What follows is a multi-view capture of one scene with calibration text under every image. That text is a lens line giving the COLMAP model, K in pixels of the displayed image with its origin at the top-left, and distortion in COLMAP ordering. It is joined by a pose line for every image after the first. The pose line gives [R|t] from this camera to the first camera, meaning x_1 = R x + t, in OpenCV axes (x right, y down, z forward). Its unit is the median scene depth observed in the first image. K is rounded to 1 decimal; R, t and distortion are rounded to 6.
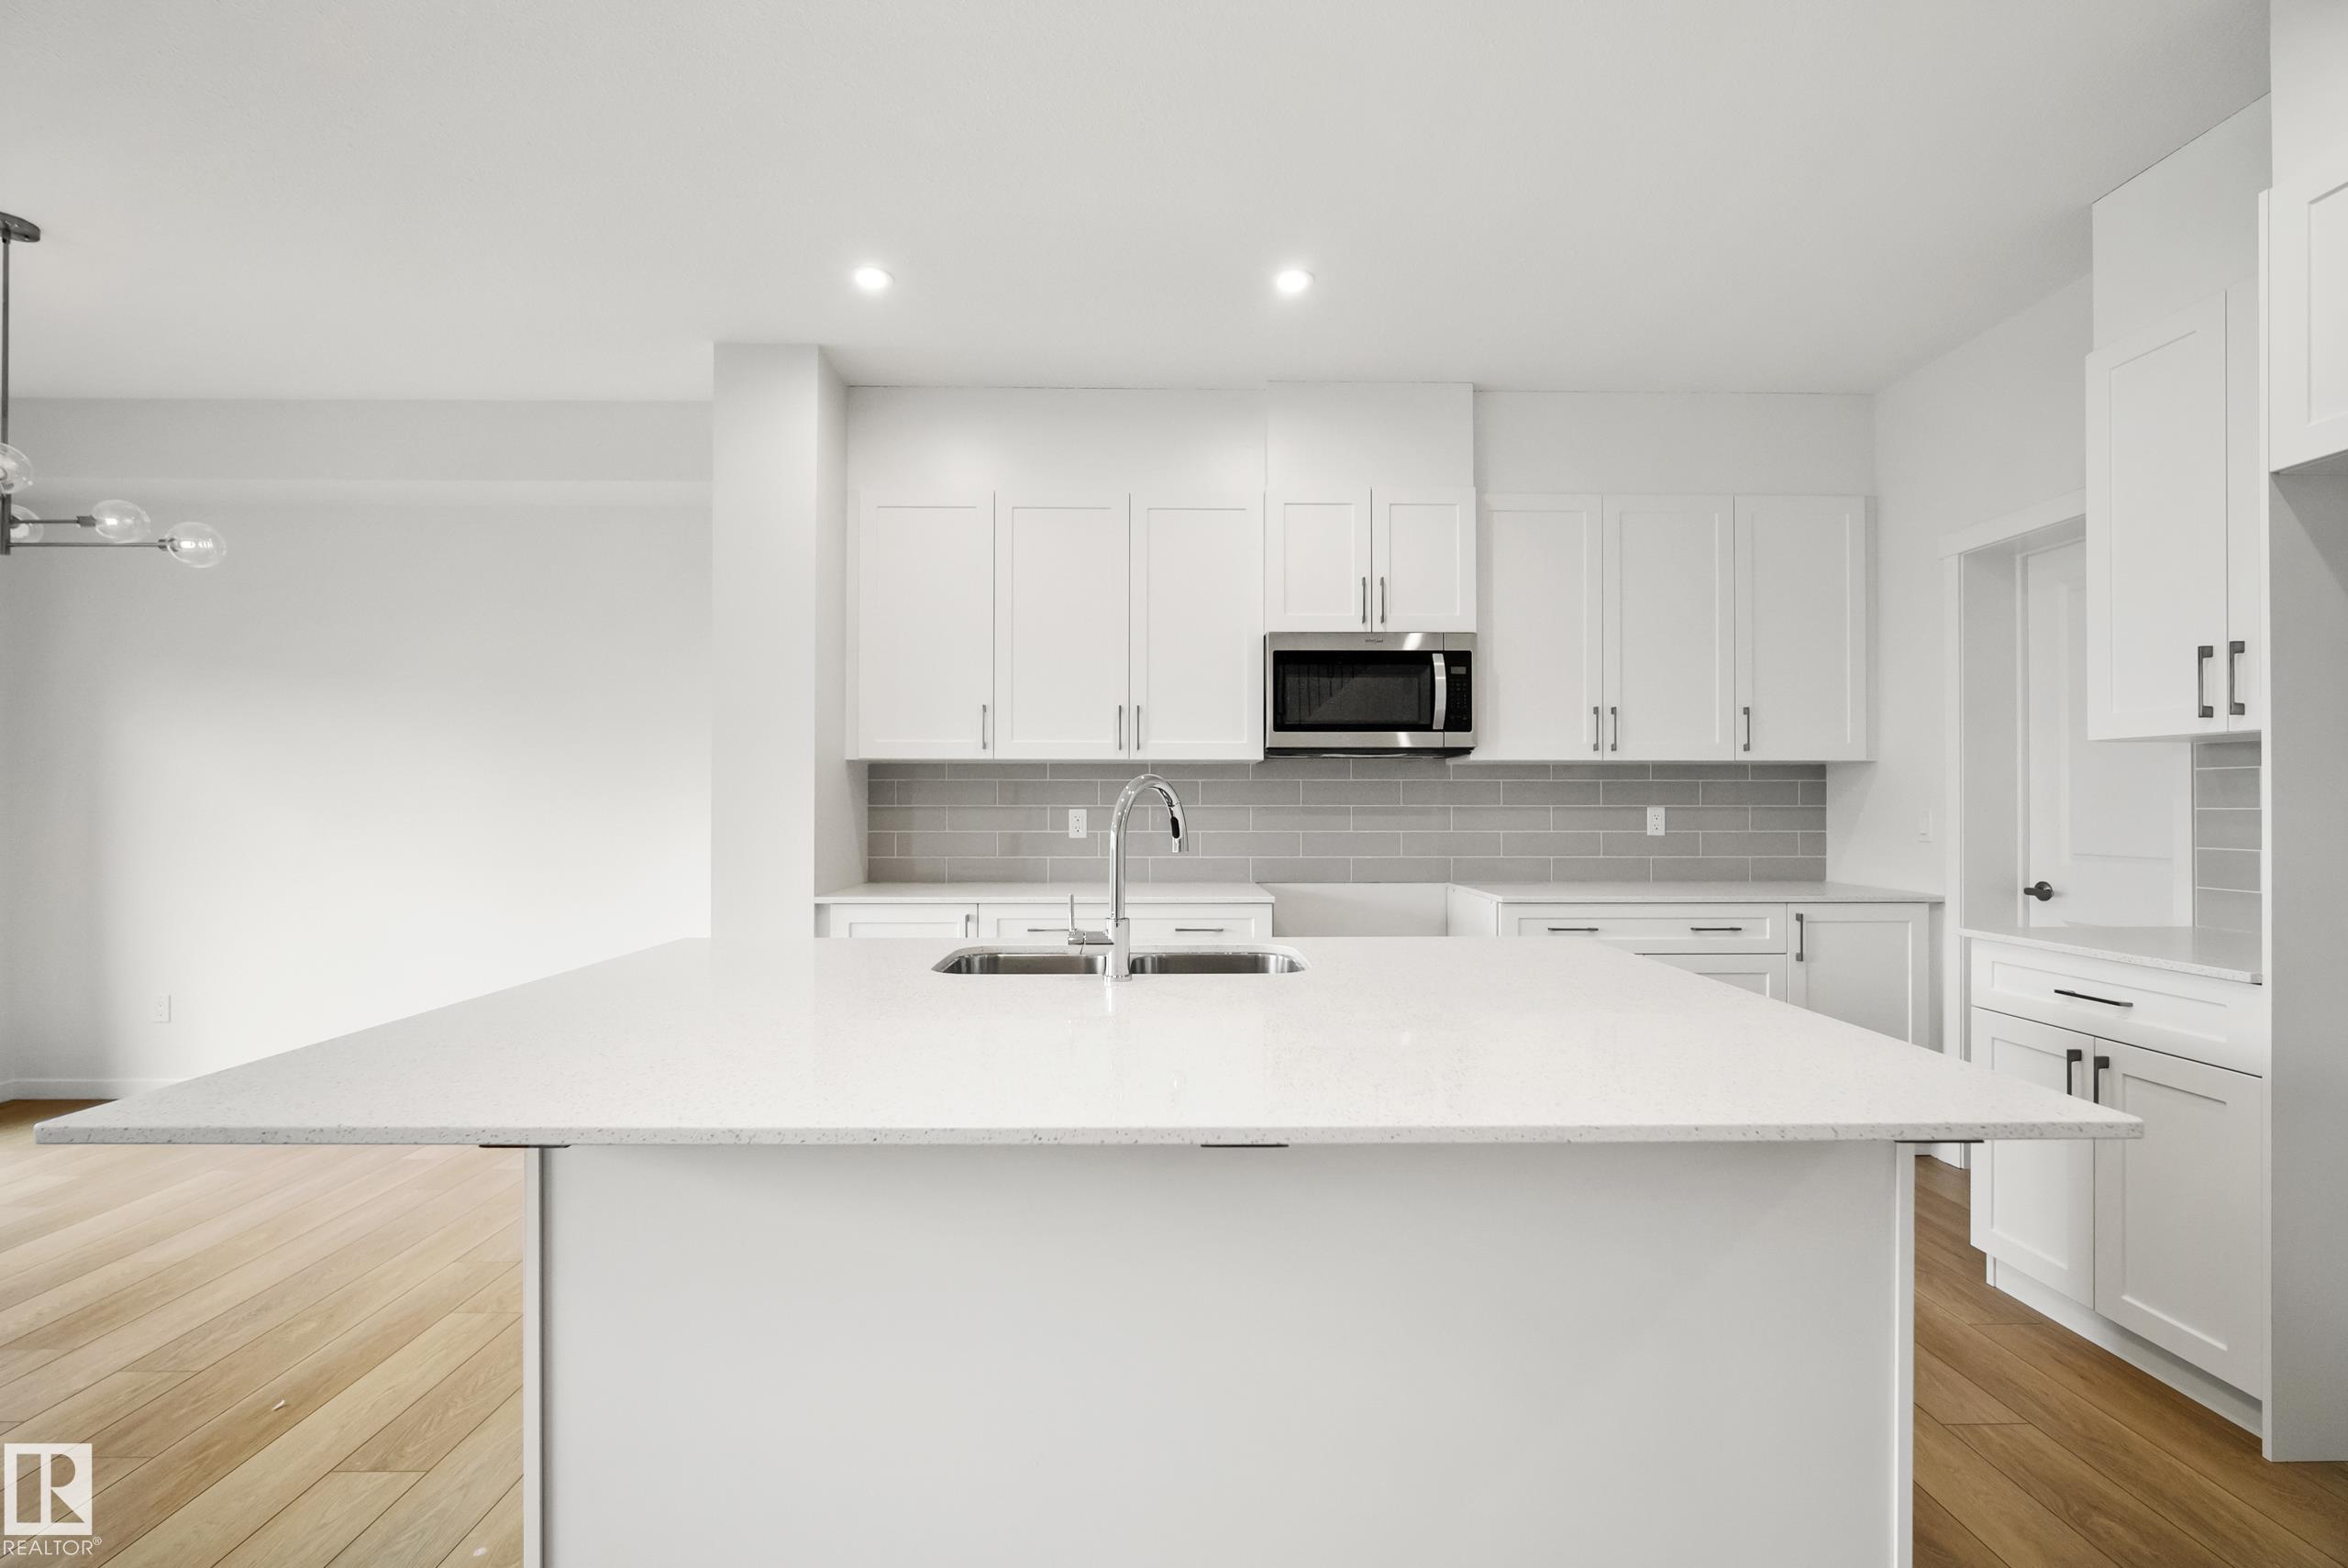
lens RADIAL K [[1022.4, 0, 1172.0], [0, 1022.4, 788.6], [0, 0, 1]] dist [-0.011887, 0.000534]
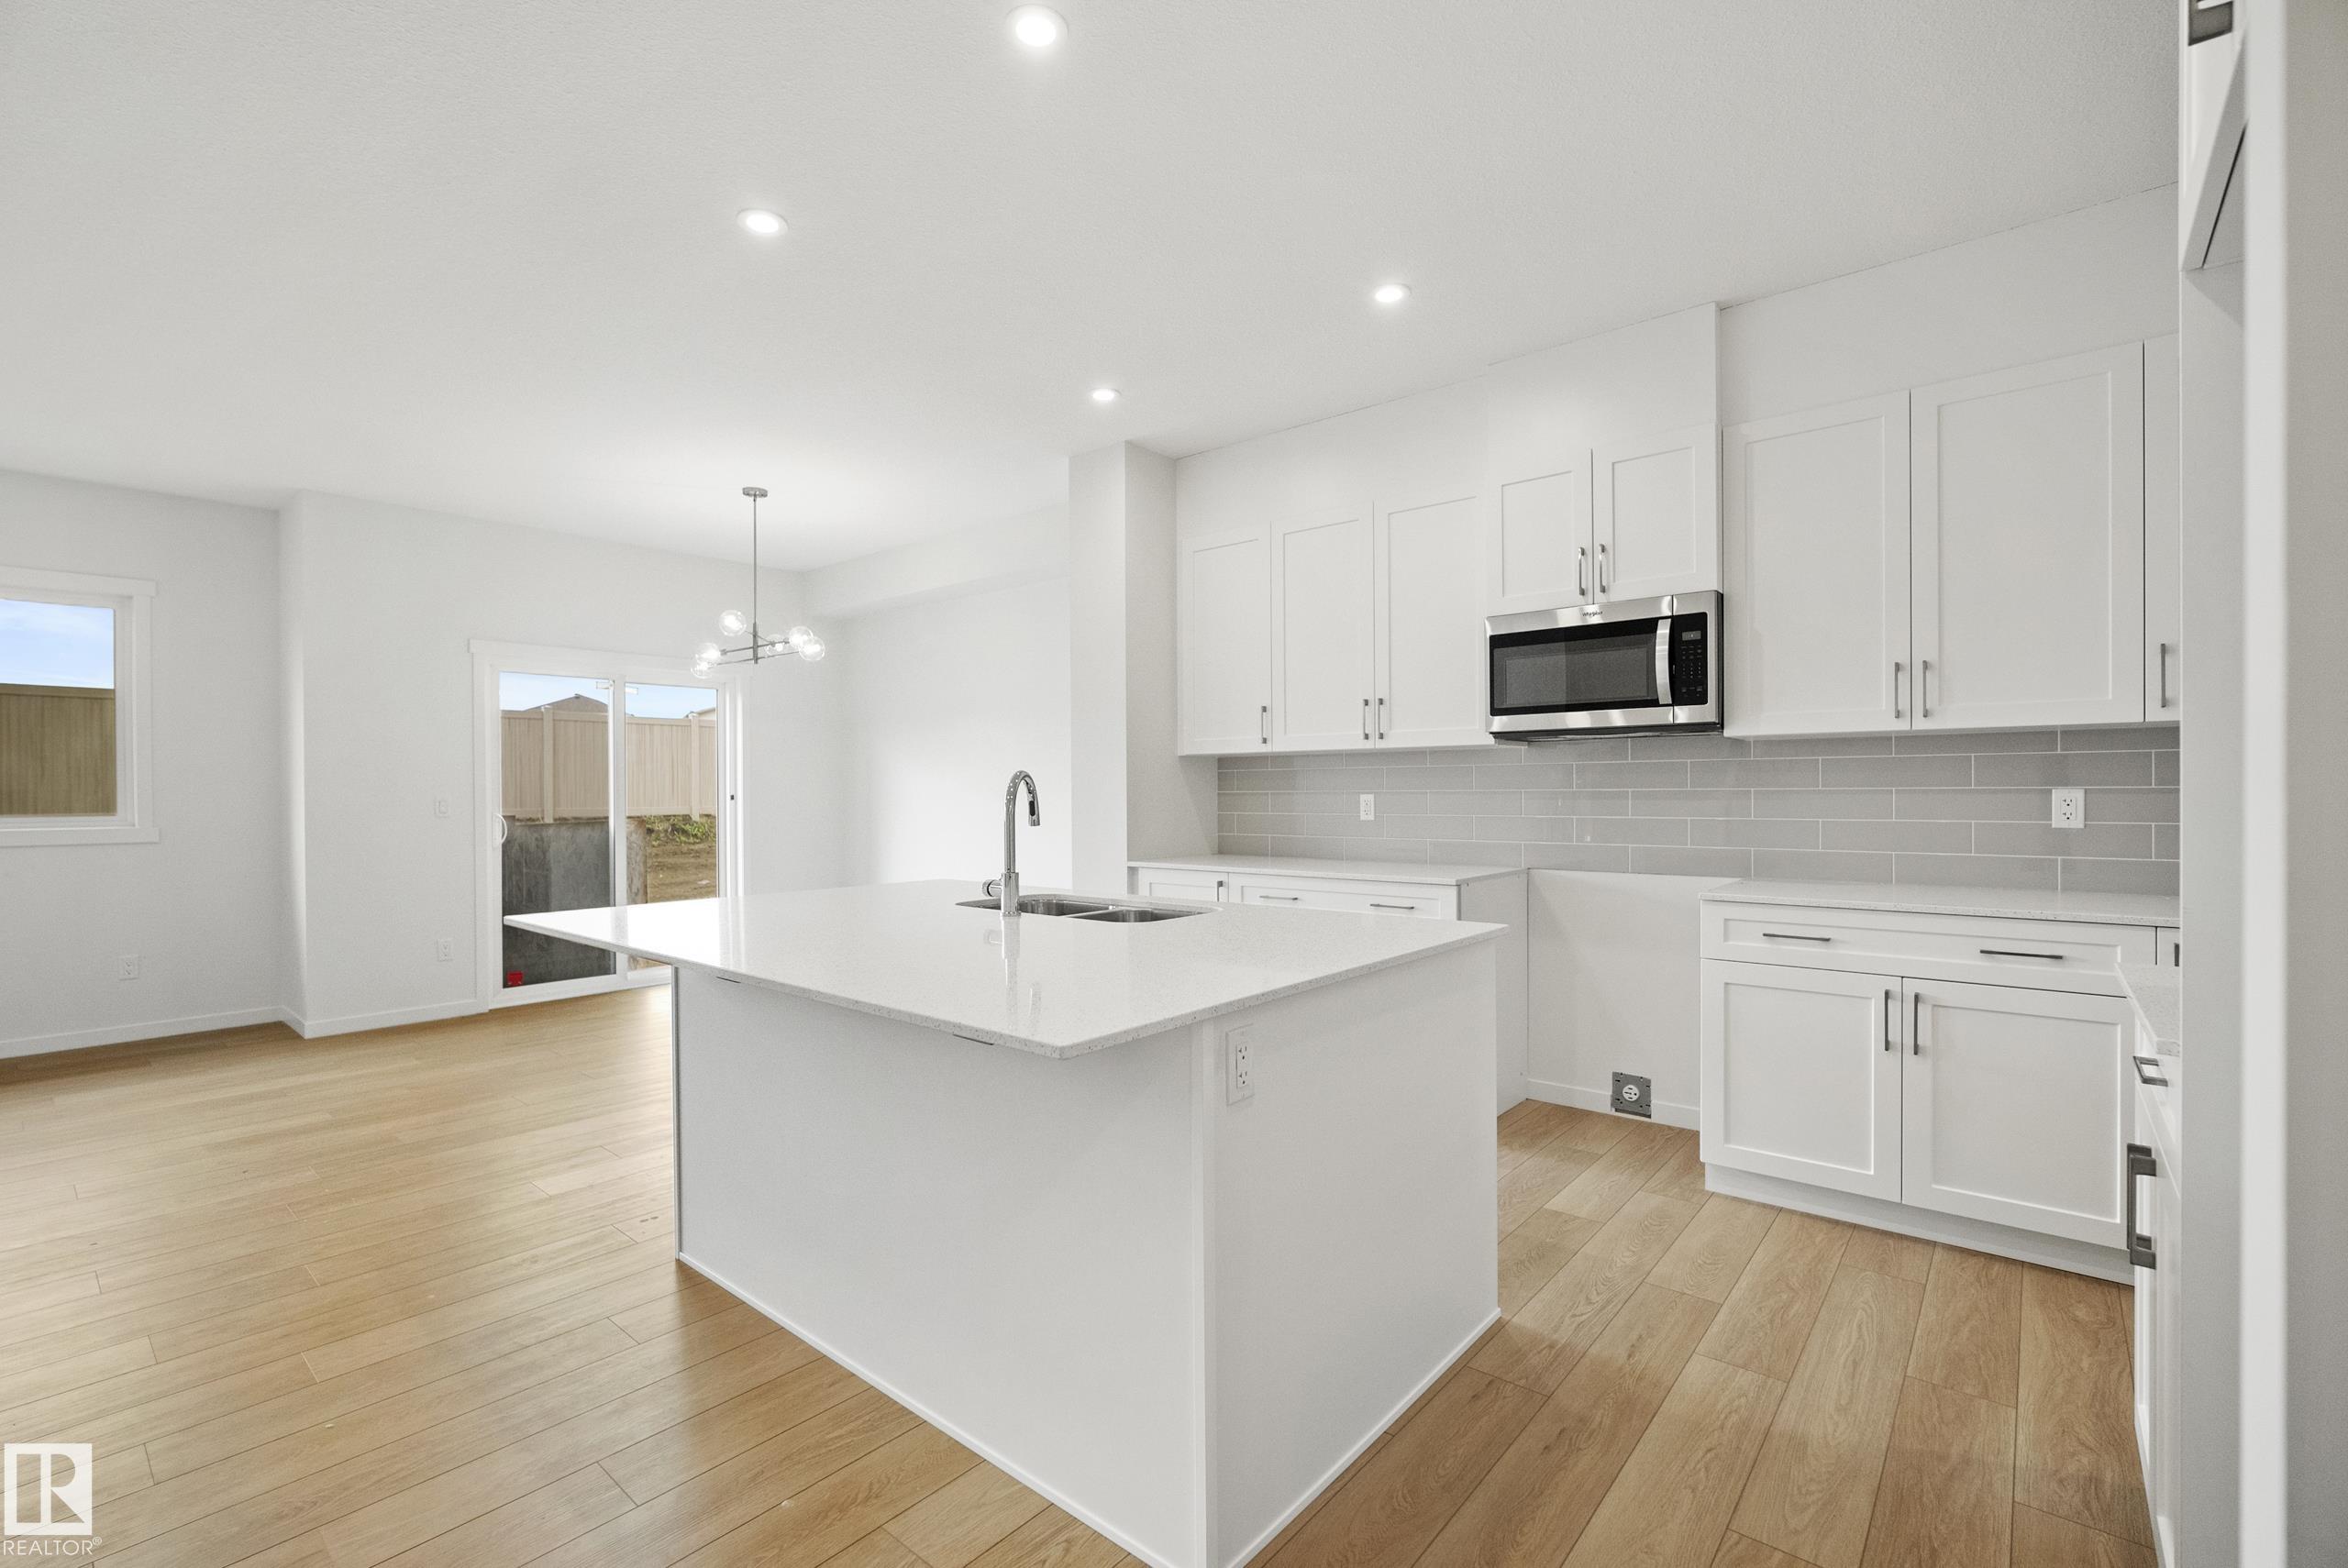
lens RADIAL K [[1022.4, 0, 1154.1], [0, 1022.4, 781.3], [0, 0, 1]] dist [-0.011887, 0.000534]
pose [[0.746593, -0.011190, -0.665187, 0.511758], [0.017301, 0.999847, 0.002599, -0.000429], [0.665057, -0.013449, 0.746672, 0.031364]]
